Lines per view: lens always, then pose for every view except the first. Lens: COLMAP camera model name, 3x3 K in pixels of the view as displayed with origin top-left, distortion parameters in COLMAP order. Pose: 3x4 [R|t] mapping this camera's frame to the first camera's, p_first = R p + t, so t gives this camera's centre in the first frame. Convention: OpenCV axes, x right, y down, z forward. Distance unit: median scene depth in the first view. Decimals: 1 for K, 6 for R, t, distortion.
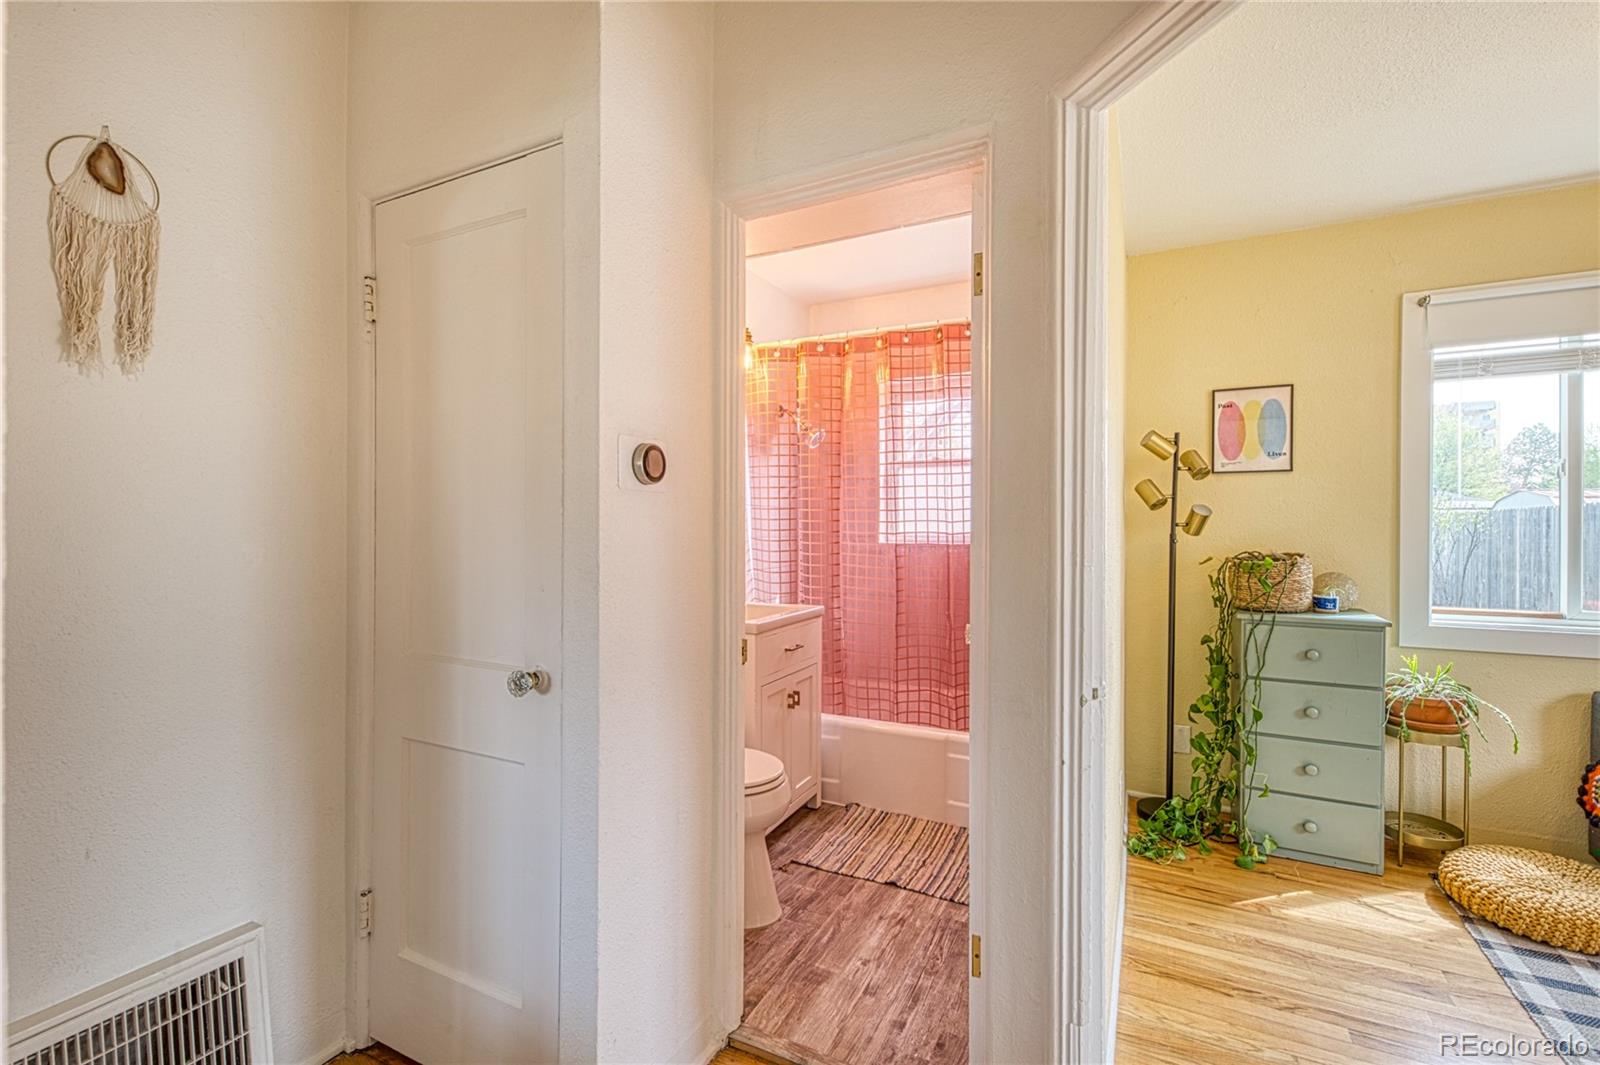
lens RADIAL K [[699.9, 0, 795.2], [0, 699.9, 527.4], [0, 0, 1]] dist [0.022553, -0.009042]
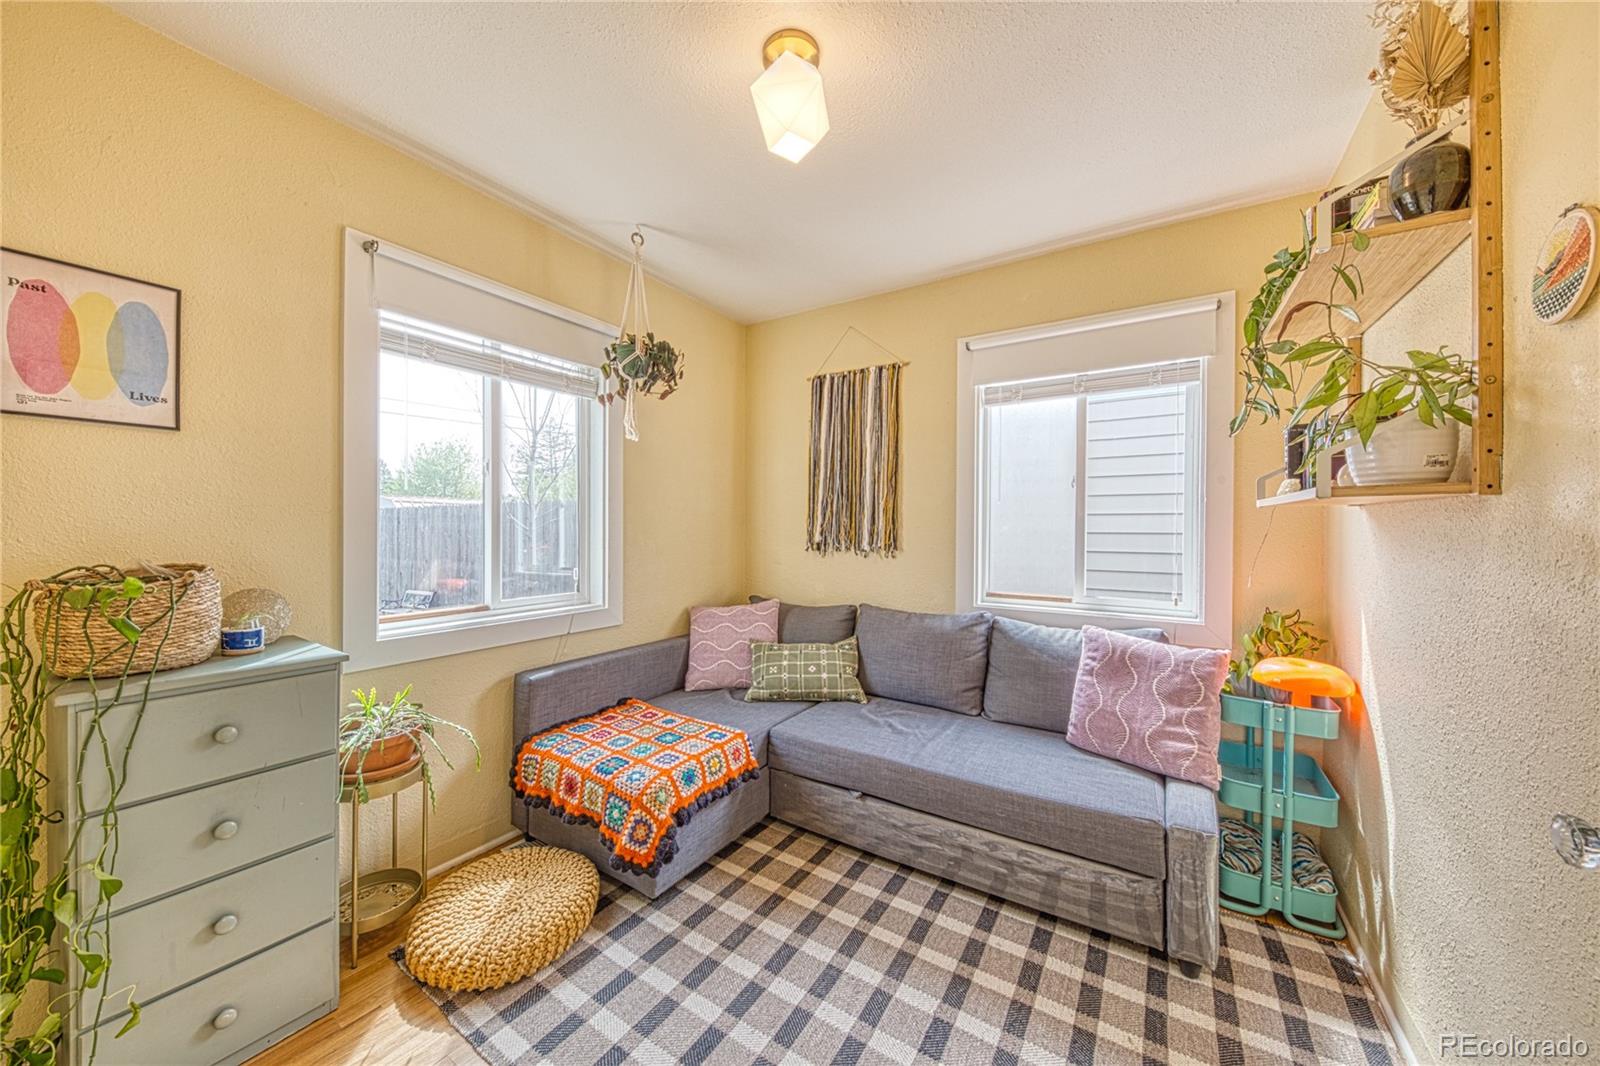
lens RADIAL K [[556.5, 0, 797.8], [0, 556.5, 528.8], [0, 0, 1]] dist [-0.001019, -0.002722]
pose [[0.096321, -0.010033, 0.995300, 0.289152], [-0.007624, 0.999912, 0.010817, -0.003191], [-0.995321, -0.008630, 0.096236, 0.438055]]
